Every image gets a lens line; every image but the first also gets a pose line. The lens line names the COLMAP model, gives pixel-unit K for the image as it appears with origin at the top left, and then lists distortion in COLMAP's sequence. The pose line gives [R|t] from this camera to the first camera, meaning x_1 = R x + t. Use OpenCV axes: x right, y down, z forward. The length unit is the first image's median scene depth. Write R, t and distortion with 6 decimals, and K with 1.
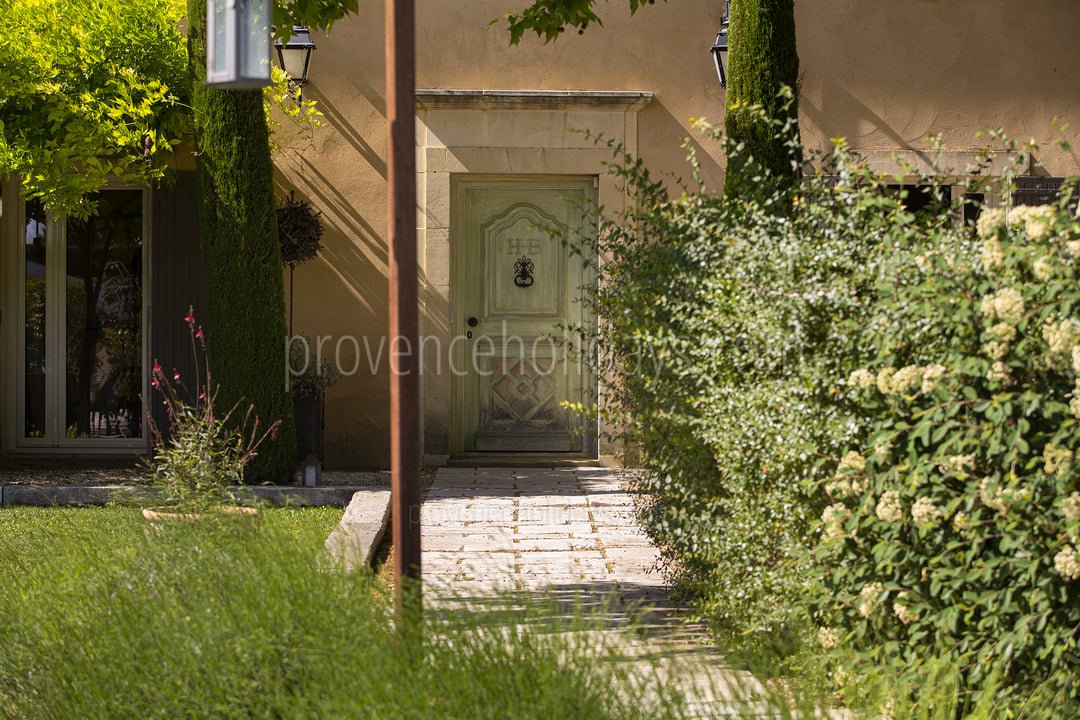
lens RADIAL K [[3037.3, 0, 540.3], [0, 3037.3, 362.7], [0, 0, 1]] dist [-0.090205, 0.000000]
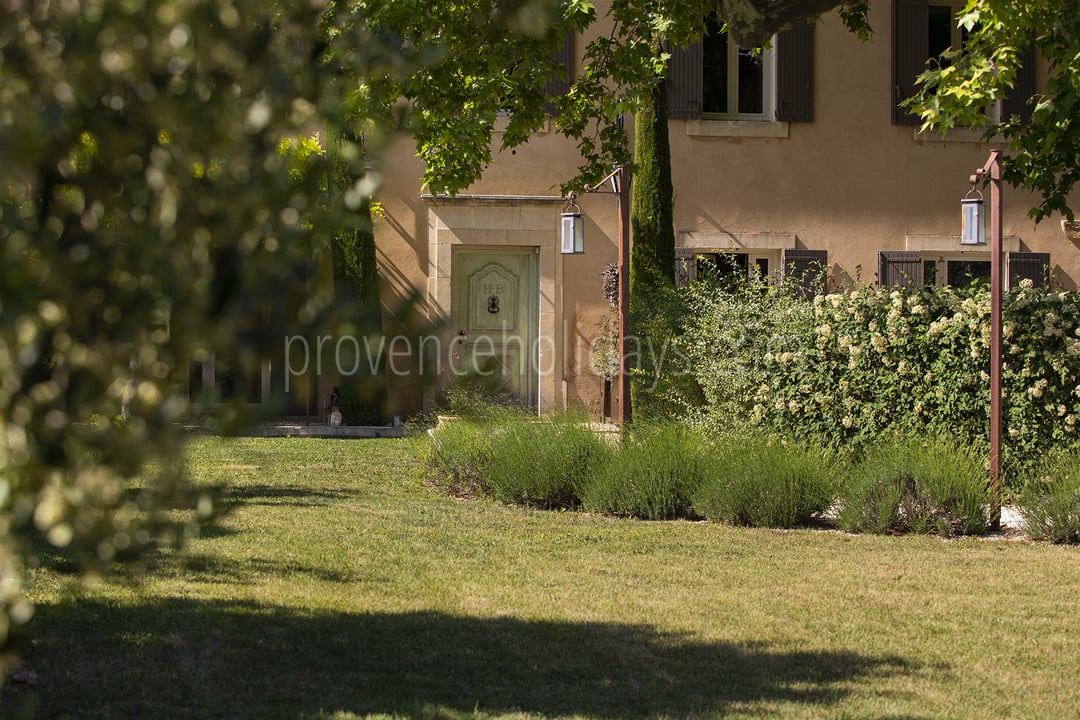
lens RADIAL K [[3037.3, 0, 539.8], [0, 3037.3, 358.6], [0, 0, 1]] dist [-0.090205, 0.000000]
pose [[0.995292, 0.005282, 0.096776, -0.356033], [-0.004775, 0.999974, -0.005473, 0.022494], [-0.096803, 0.004985, 0.995291, -1.654367]]
